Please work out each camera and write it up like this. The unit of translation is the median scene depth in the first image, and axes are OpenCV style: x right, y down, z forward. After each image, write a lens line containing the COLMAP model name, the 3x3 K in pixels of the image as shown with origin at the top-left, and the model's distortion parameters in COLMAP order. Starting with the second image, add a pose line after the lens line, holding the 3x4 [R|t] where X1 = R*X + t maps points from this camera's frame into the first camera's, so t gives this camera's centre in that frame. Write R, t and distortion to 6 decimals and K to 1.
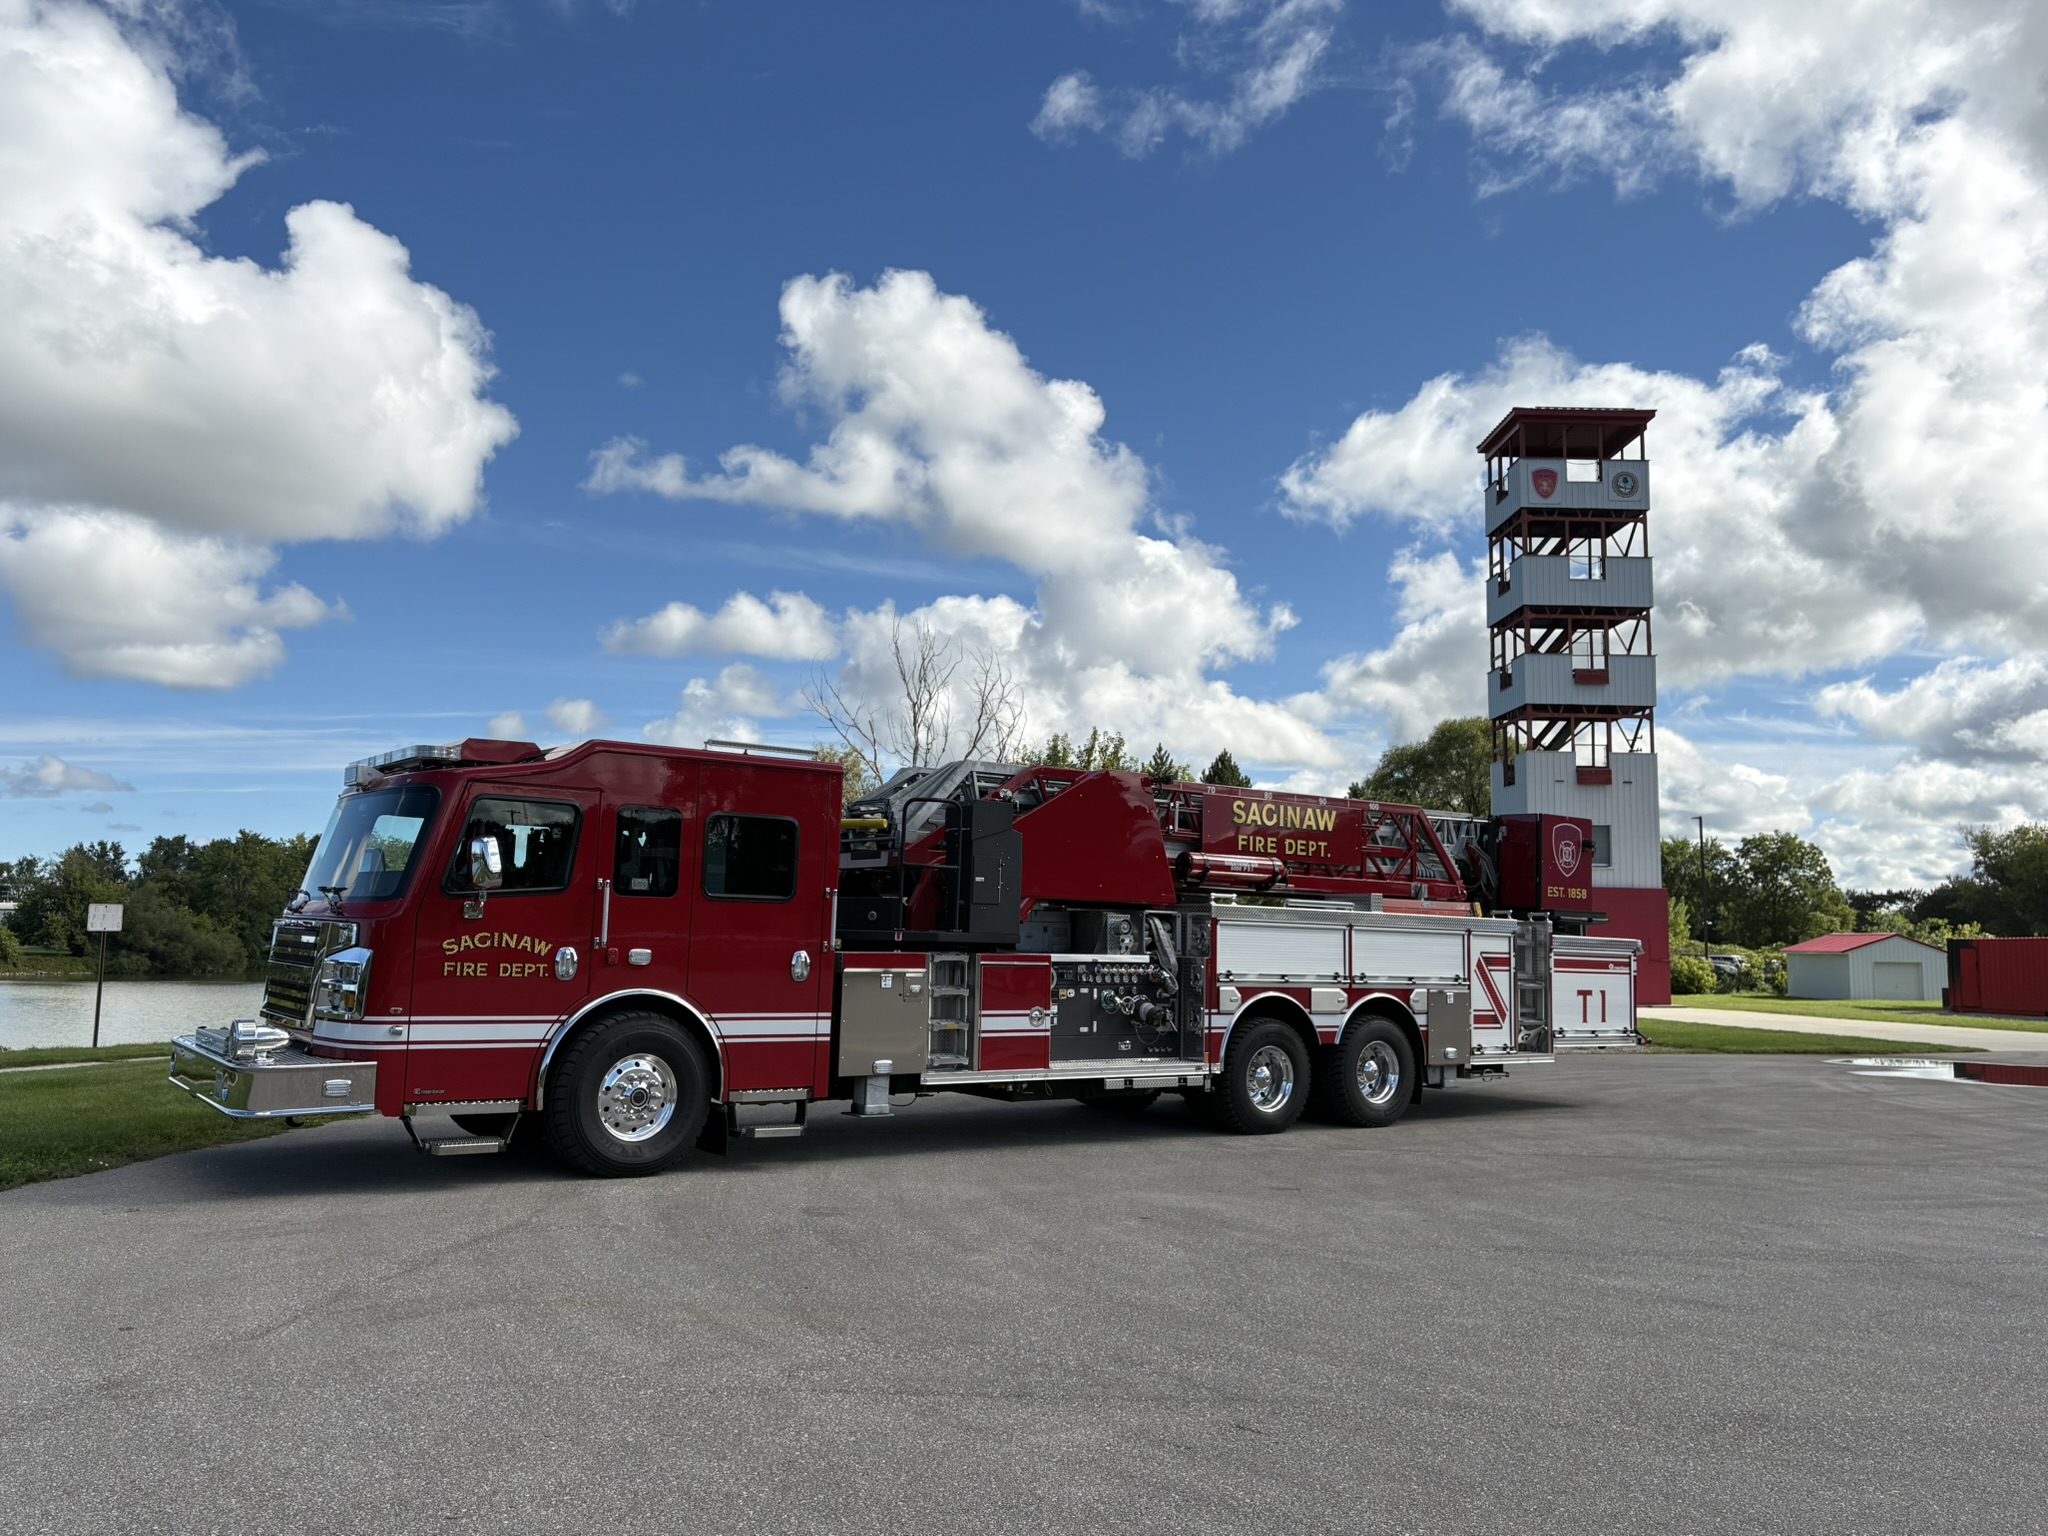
lens RADIAL K [[1575.6, 0, 1019.1], [0, 1575.6, 767.9], [0, 0, 1]] dist [0.088363, -0.120264]
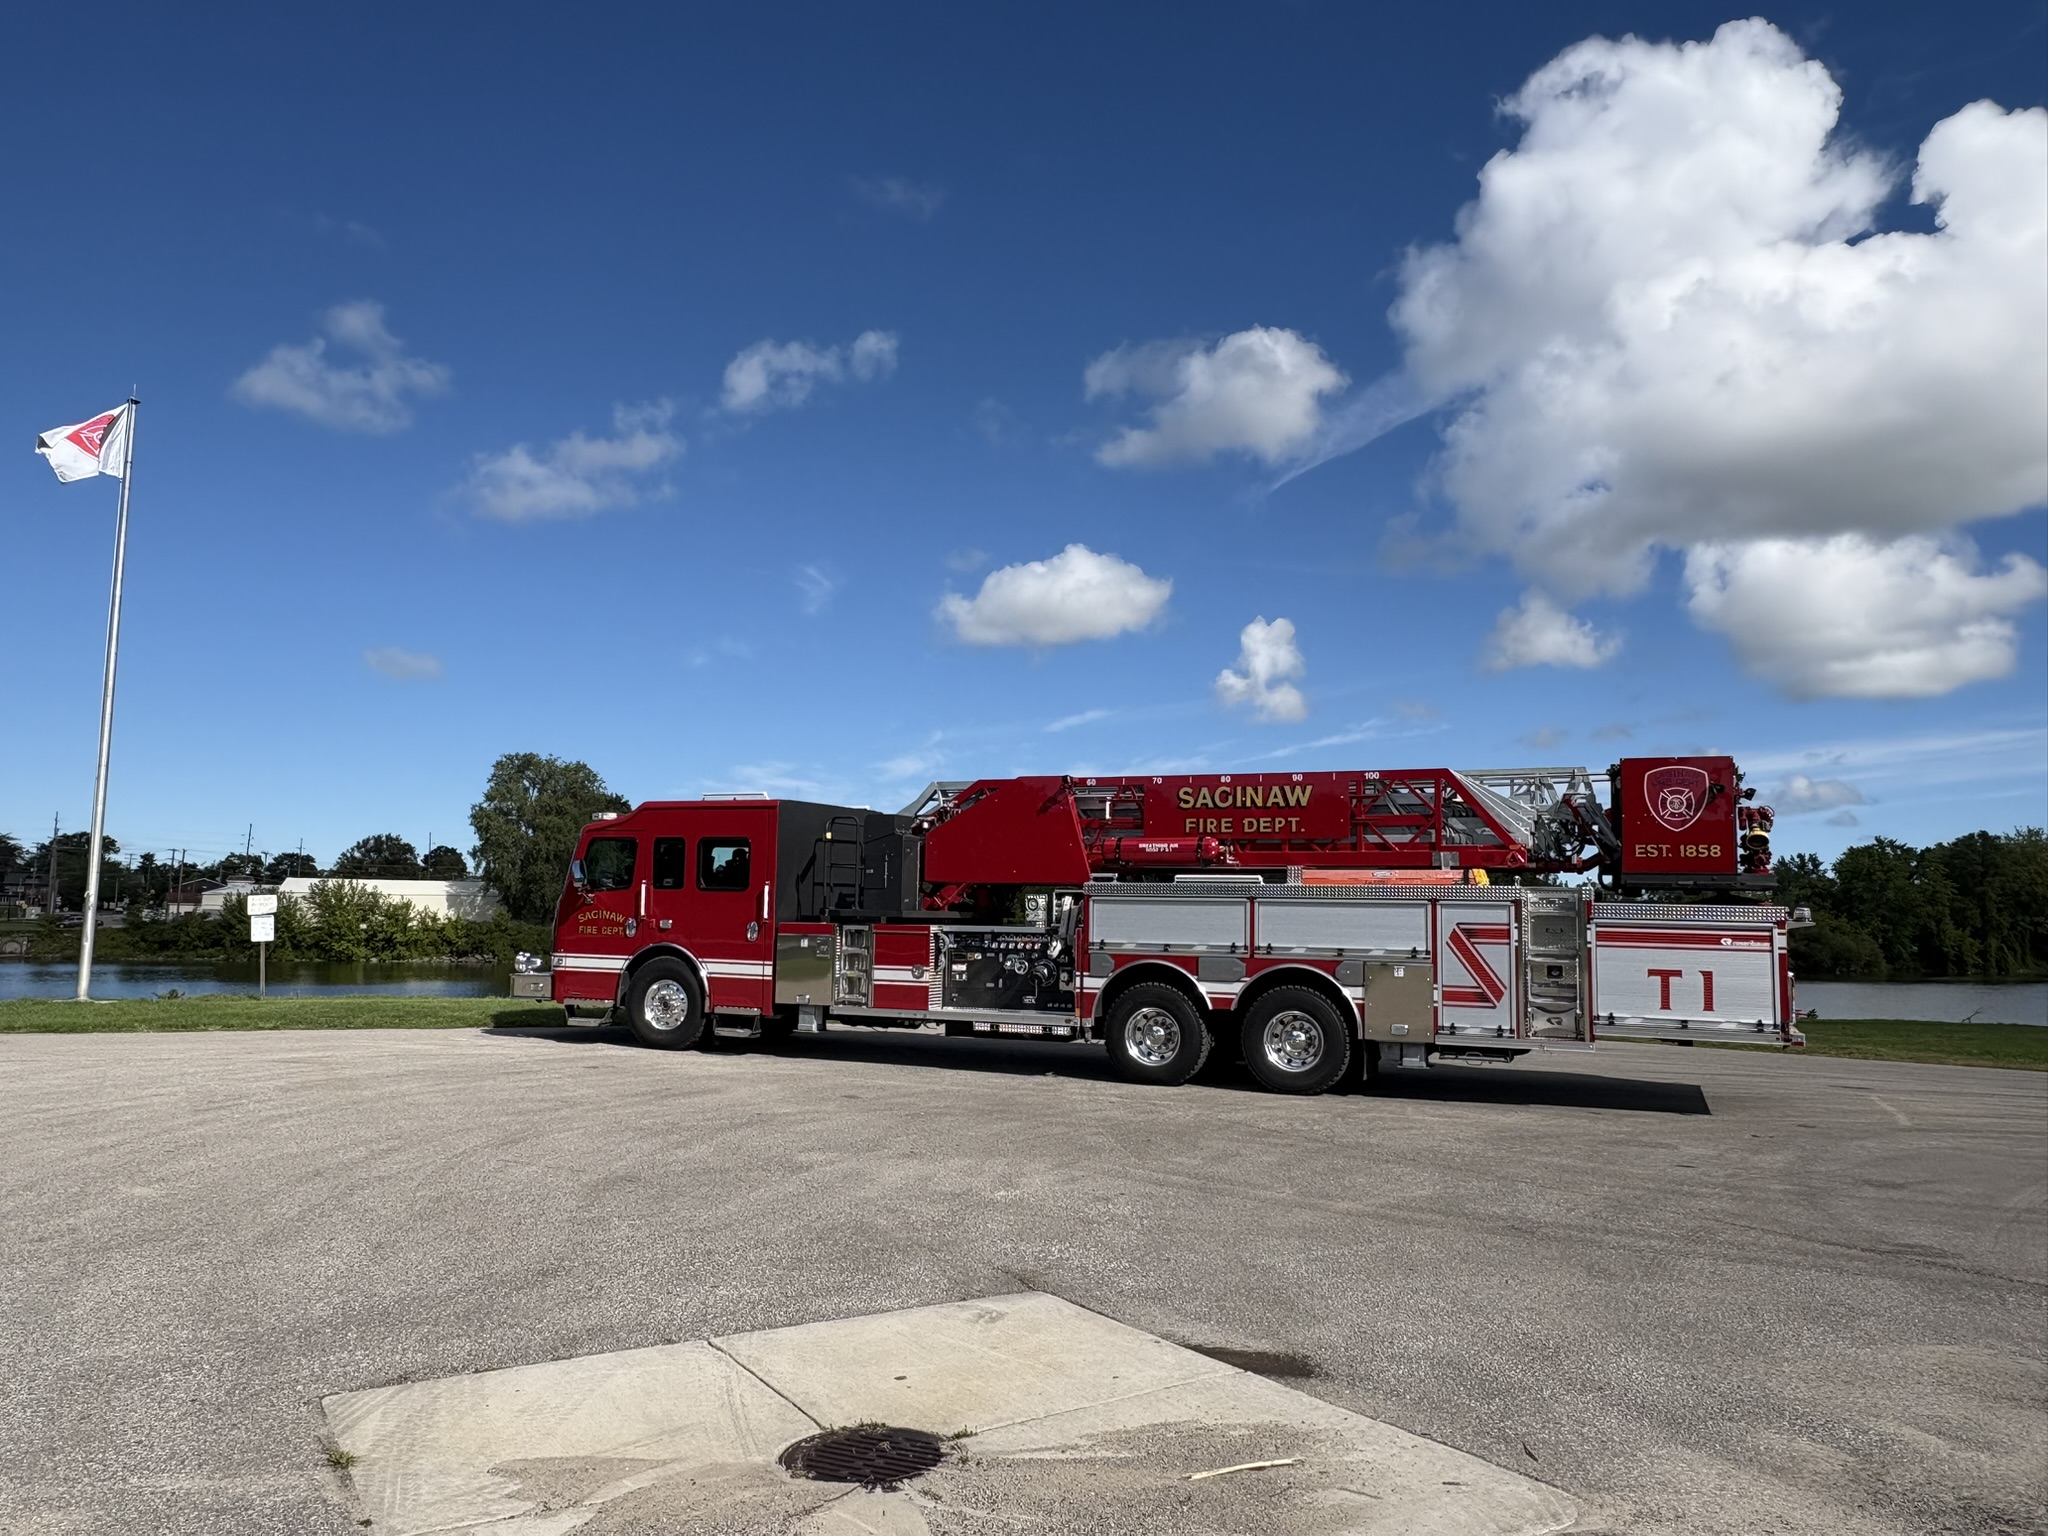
lens RADIAL K [[1453.4, 0, 1019.8], [0, 1453.4, 774.3], [0, 0, 1]] dist [-0.005124, 0.001725]
pose [[0.492292, -0.102503, -0.864373, 0.906303], [0.087874, 0.993821, -0.067806, 0.066246], [0.865983, -0.042576, 0.498258, 0.374634]]
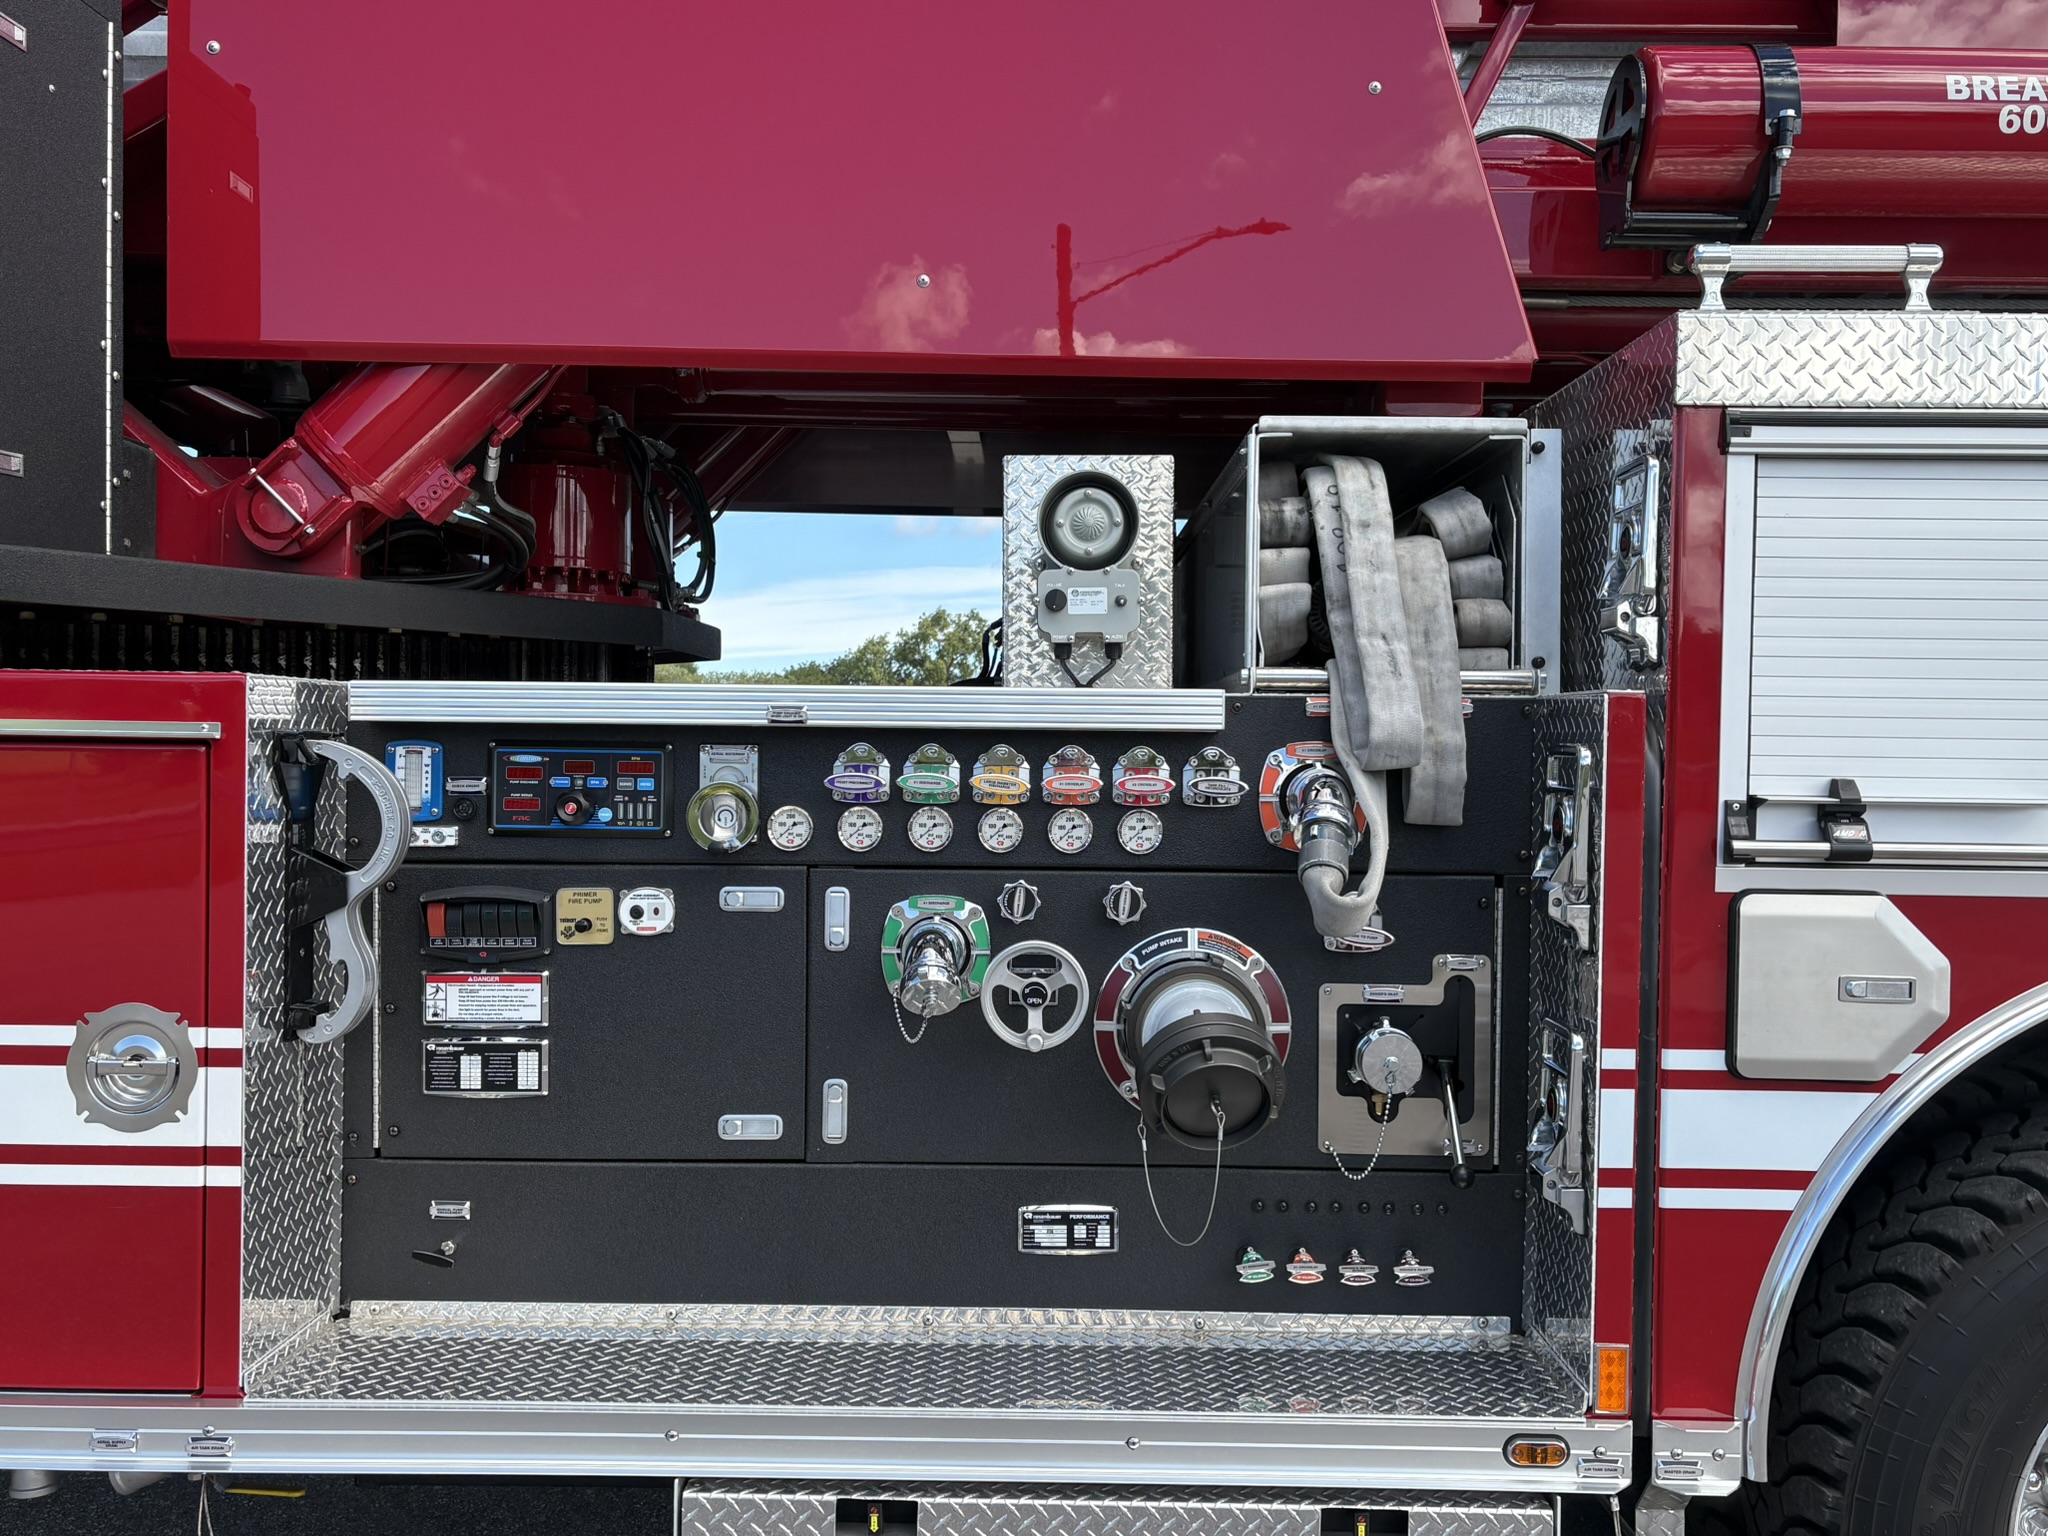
lens RADIAL K [[1807.1, 0, 1020.5], [0, 1807.1, 767.8], [0, 0, 1]] dist [0.134768, -0.334352]
pose [[0.804730, -0.002861, -0.593634, 0.150415], [0.067935, 0.993863, 0.087303, 0.094907], [0.589741, -0.110584, 0.799986, 0.727652]]
